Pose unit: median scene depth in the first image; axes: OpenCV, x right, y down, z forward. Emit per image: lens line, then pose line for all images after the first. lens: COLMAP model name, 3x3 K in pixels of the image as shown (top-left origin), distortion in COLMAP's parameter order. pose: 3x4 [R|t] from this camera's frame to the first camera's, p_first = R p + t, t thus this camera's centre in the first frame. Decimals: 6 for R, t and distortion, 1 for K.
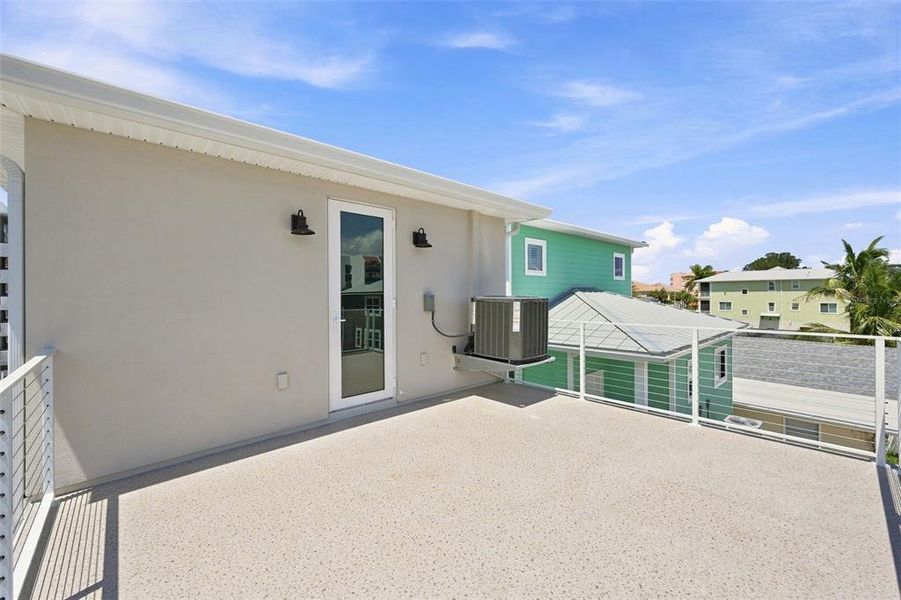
lens RADIAL K [[360.5, 0, 450.5], [0, 360.5, 300.0], [0, 0, 1]] dist [-0.000192, -0.000098]
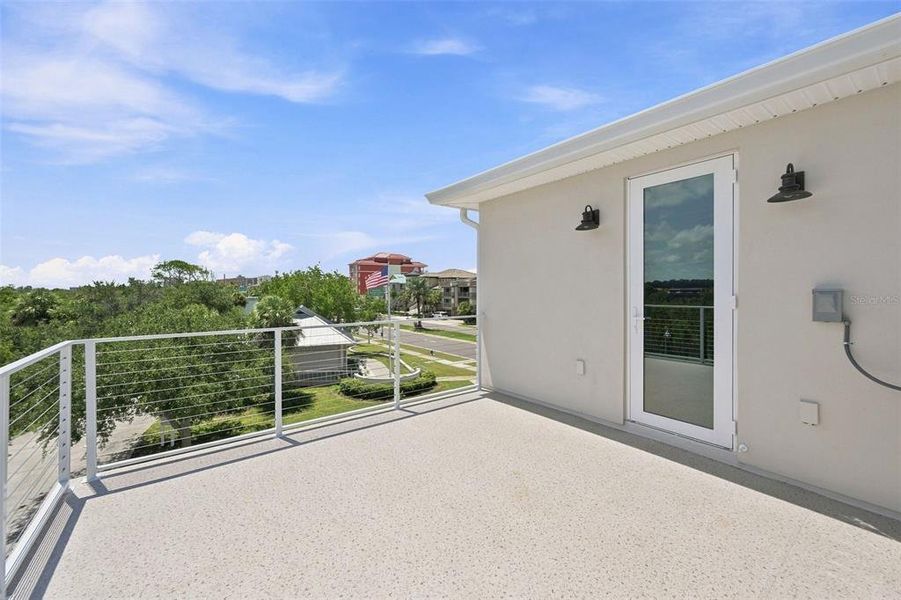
lens RADIAL K [[368.1, 0, 451.7], [0, 368.1, 286.0], [0, 0, 1]] dist [-0.000335, -0.000063]
pose [[-0.097284, 0.011685, -0.995188, 0.577153], [0.000390, 0.999931, 0.011703, -0.028188], [0.995257, 0.000750, -0.097282, 0.620138]]
